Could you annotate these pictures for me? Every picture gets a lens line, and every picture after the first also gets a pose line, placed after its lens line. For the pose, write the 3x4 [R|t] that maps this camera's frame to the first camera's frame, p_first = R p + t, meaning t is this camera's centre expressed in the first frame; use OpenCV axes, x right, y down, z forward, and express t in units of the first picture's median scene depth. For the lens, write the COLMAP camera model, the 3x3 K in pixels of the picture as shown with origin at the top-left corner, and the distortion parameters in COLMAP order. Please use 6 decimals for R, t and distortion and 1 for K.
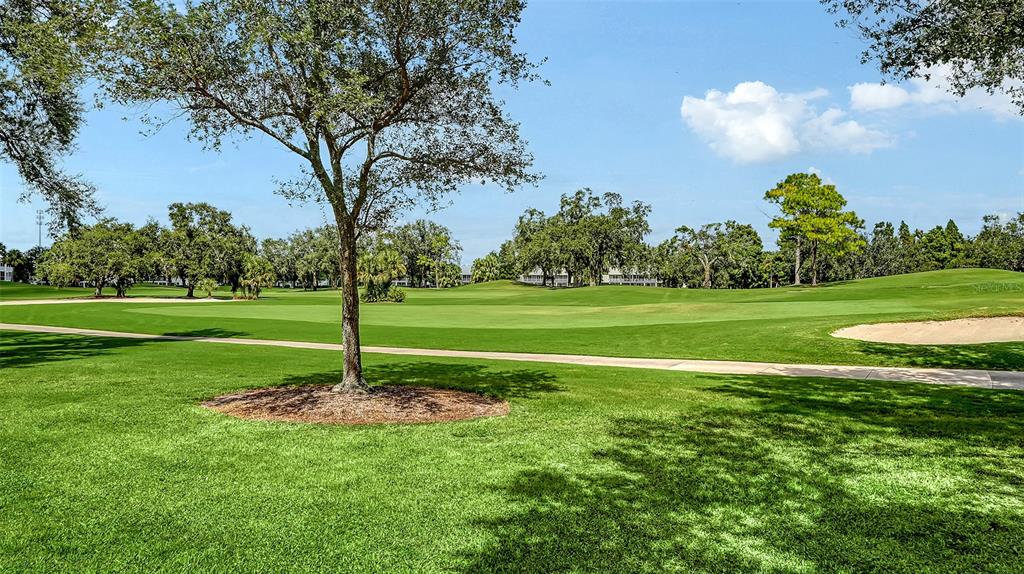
lens RADIAL K [[682.2, 0, 541.6], [0, 682.2, 262.5], [0, 0, 1]] dist [-0.000826, -0.001396]
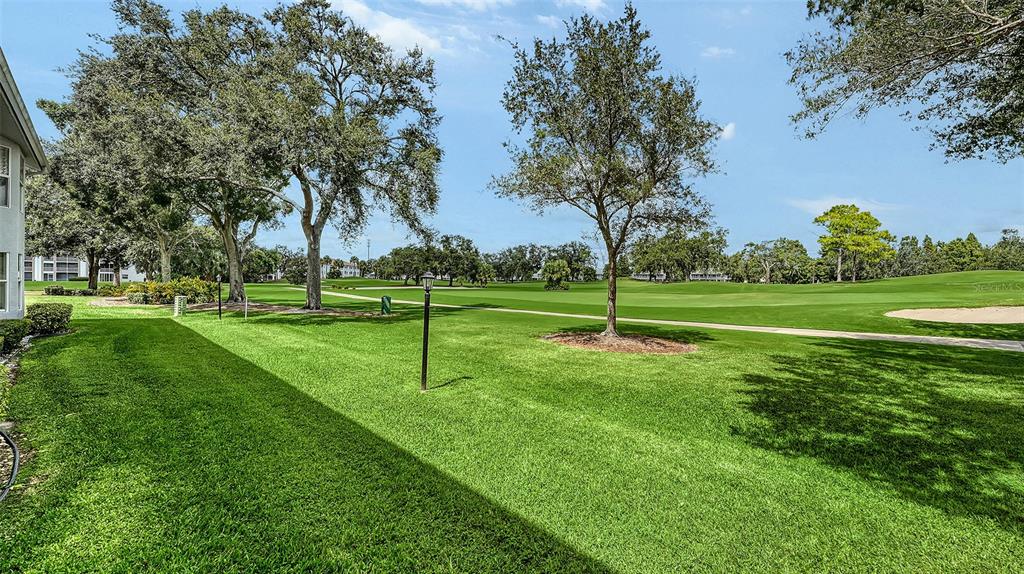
lens RADIAL K [[420.5, 0, 518.3], [0, 420.5, 273.9], [0, 0, 1]] dist [0.001748, 0.000172]
pose [[0.962725, 0.001985, -0.270475, -0.041955], [0.003300, 0.999812, 0.019083, -0.003078], [0.270462, -0.019265, 0.962538, -0.050996]]
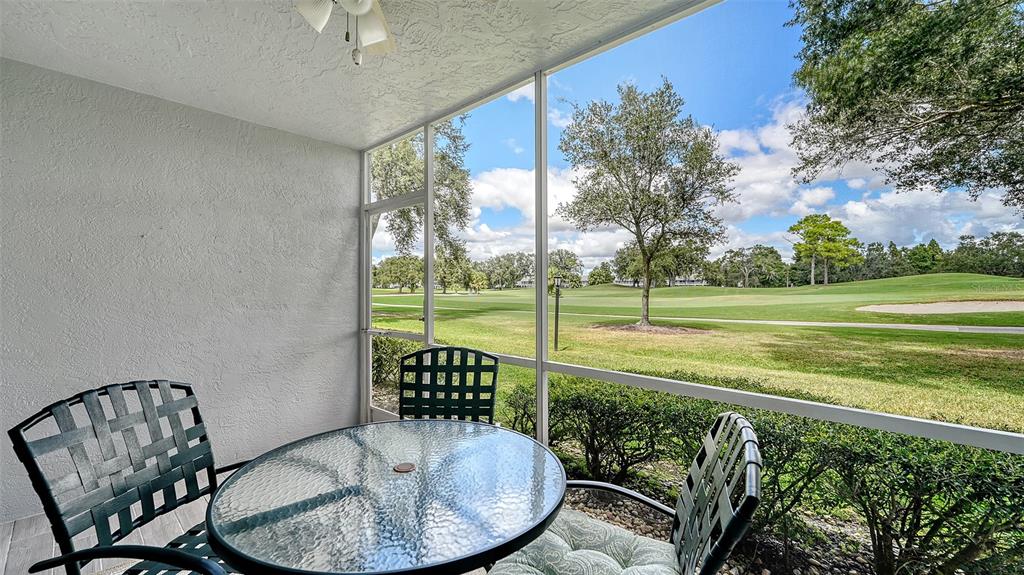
lens RADIAL K [[421.6, 0, 498.7], [0, 421.6, 280.6], [0, 0, 1]] dist [0.000443, -0.000212]
pose [[0.966951, -0.008426, -0.254823, -0.081751], [0.012745, 0.999802, 0.015304, -0.001617], [0.254644, -0.018046, 0.966867, -0.133995]]
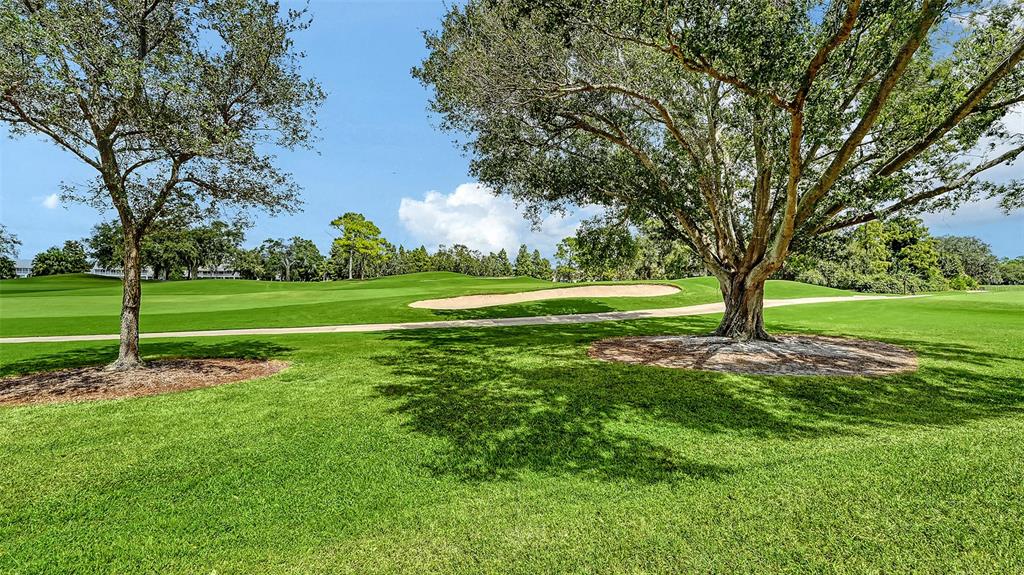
lens RADIAL K [[411.6, 0, 522.8], [0, 411.6, 286.2], [0, 0, 1]] dist [-0.000009, -0.000456]
pose [[0.689236, -0.007695, 0.724496, -0.065558], [-0.029412, 0.998822, 0.038589, -0.001127], [-0.723940, -0.047906, 0.688198, -0.000701]]
